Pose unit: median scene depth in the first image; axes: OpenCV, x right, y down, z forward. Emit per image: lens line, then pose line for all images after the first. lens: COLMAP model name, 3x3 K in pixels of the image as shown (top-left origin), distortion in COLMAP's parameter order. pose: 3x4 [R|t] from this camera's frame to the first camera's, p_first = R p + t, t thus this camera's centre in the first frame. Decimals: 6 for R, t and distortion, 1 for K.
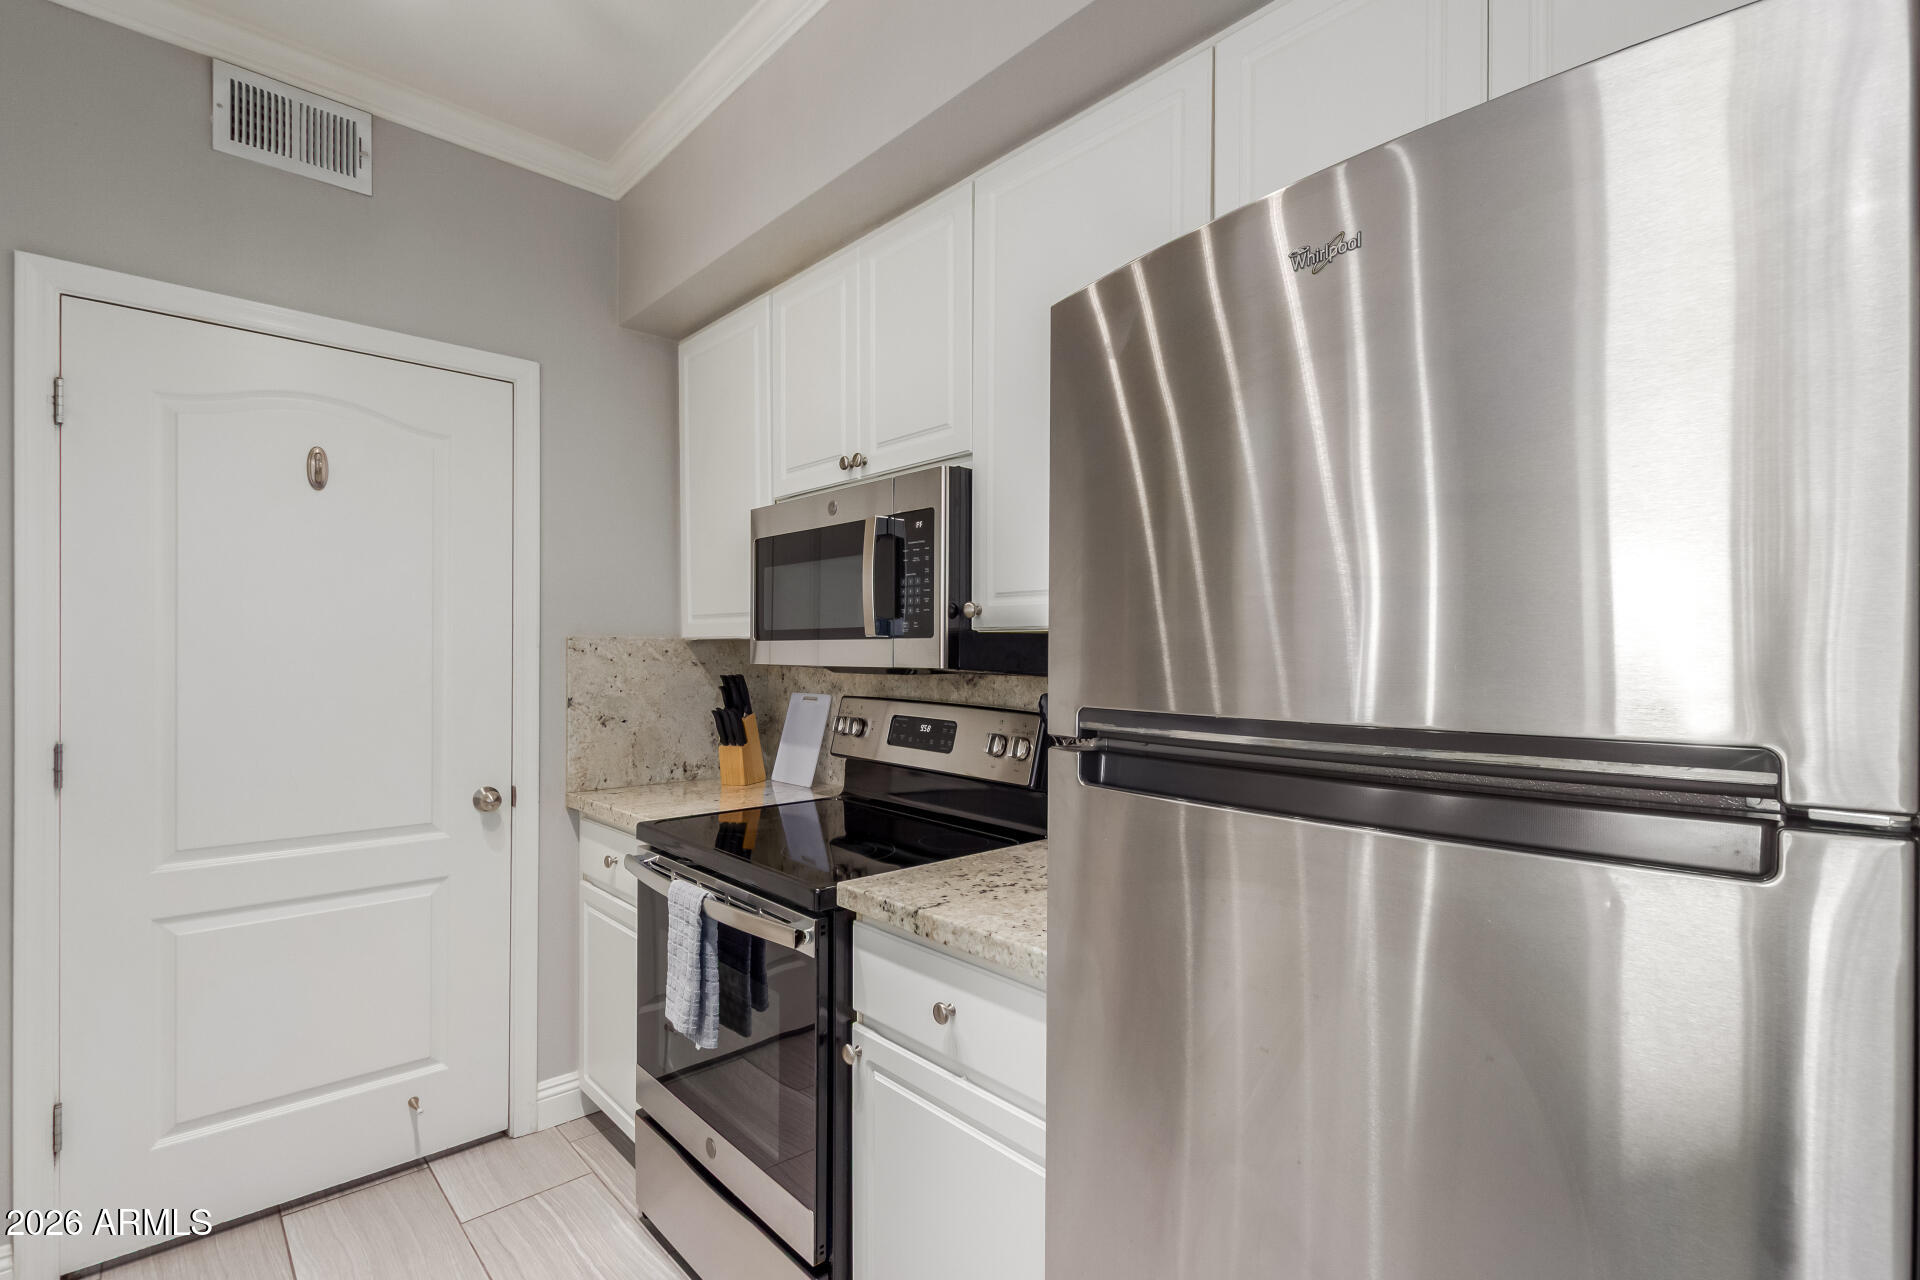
lens RADIAL K [[897.7, 0, 973.4], [0, 897.7, 644.9], [0, 0, 1]] dist [-0.003274, -0.000508]
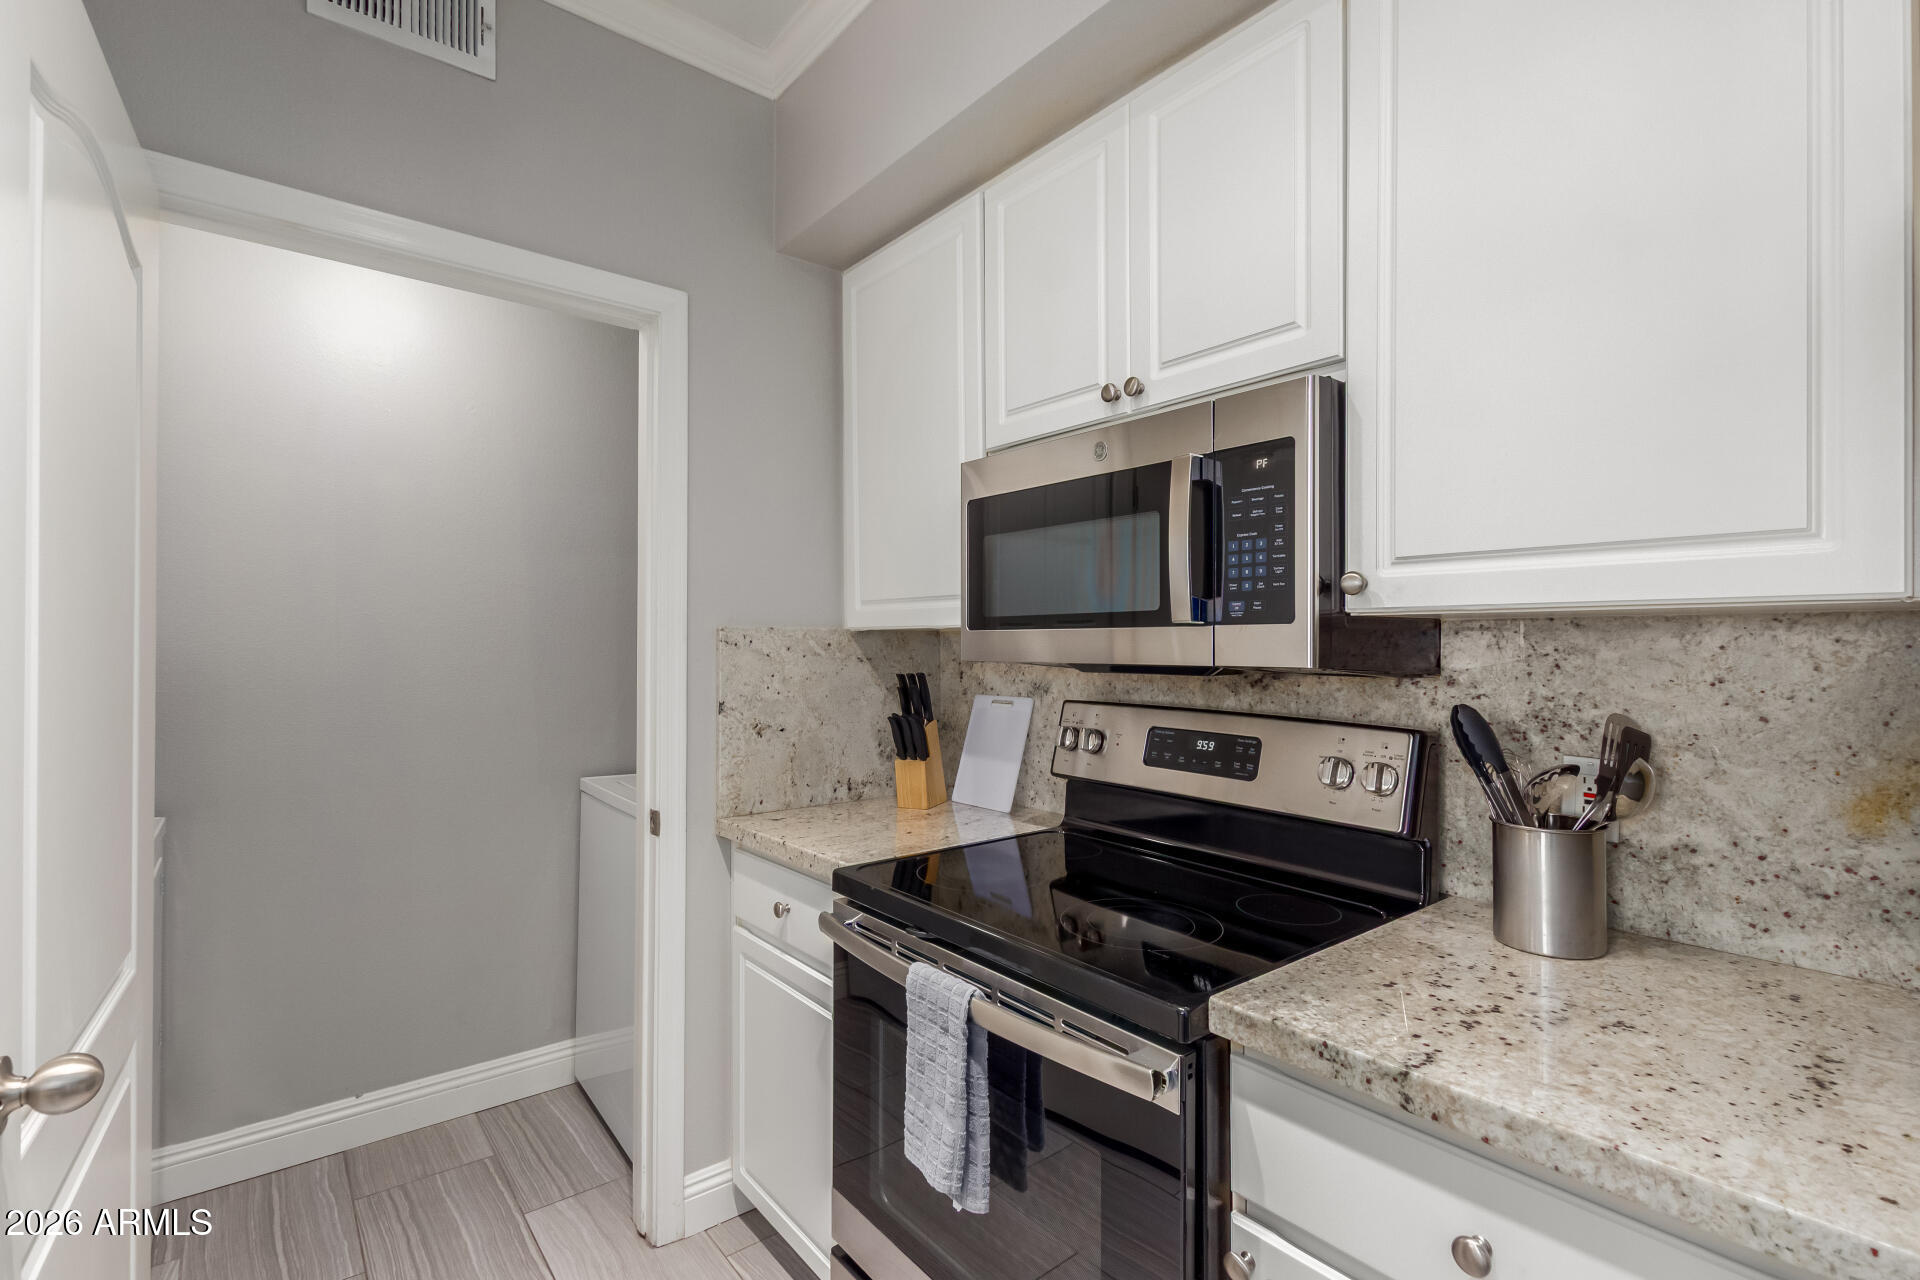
lens RADIAL K [[878.2, 0, 963.9], [0, 878.2, 625.8], [0, 0, 1]] dist [-0.000547, 0.000312]
pose [[0.998028, -0.005020, -0.062561, -0.217683], [0.004228, 0.999909, -0.012787, 0.000851], [0.062620, 0.012497, 0.997959, 0.260116]]
